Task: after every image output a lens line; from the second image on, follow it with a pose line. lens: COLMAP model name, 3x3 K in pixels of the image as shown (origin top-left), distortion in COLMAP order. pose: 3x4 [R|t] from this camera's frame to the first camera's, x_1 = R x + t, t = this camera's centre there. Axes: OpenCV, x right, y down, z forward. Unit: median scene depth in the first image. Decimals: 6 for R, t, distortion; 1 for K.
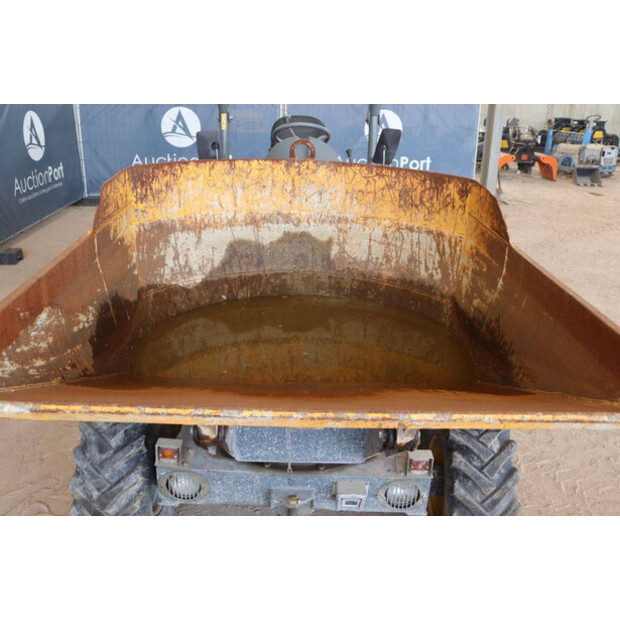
lens RADIAL K [[596.7, 0, 307.4], [0, 596.7, 311.2], [0, 0, 1]] dist [-0.087332, 0.000000]
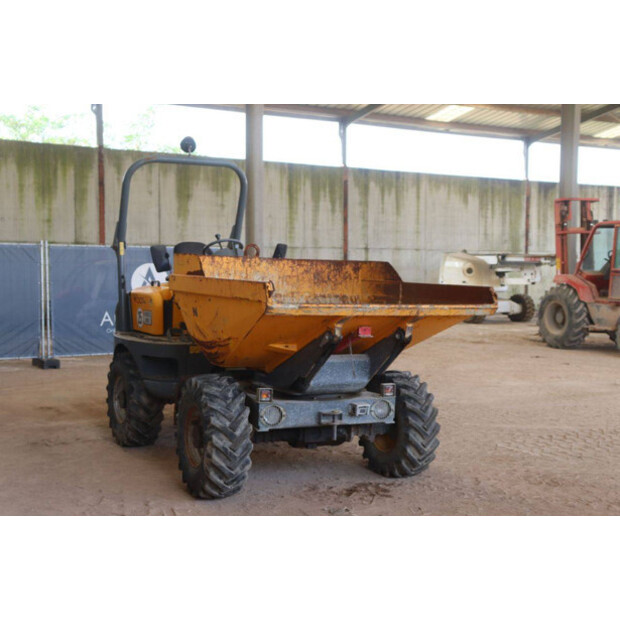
lens RADIAL K [[845.8, 0, 306.4], [0, 845.8, 307.9], [0, 0, 1]] dist [0.081780, 0.000000]
pose [[0.891385, -0.033084, 0.452038, -0.910427], [0.173159, 0.946538, -0.272181, 0.510118], [-0.418866, 0.320893, 0.849458, -0.917357]]
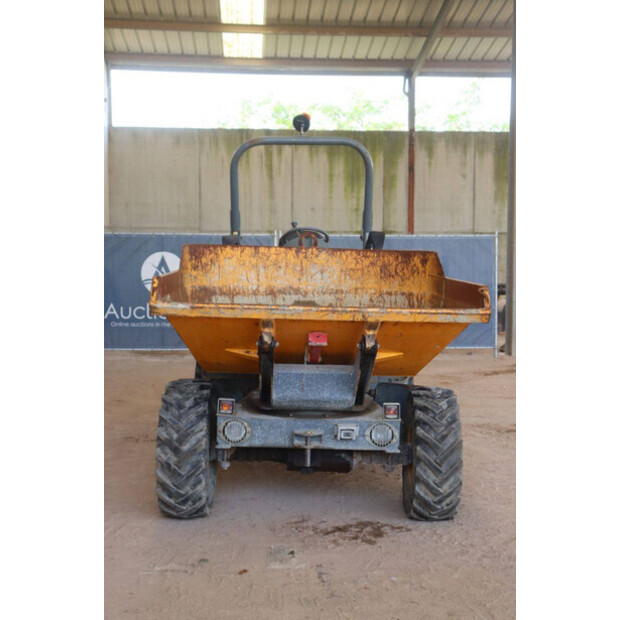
lens RADIAL K [[895.8, 0, 311.8], [0, 895.8, 309.1], [0, 0, 1]] dist [0.107992, 0.000000]
pose [[0.999793, -0.013241, 0.015445, -0.034524], [0.017333, 0.951897, -0.305927, 0.519246], [-0.010651, 0.306131, 0.951930, -0.929477]]
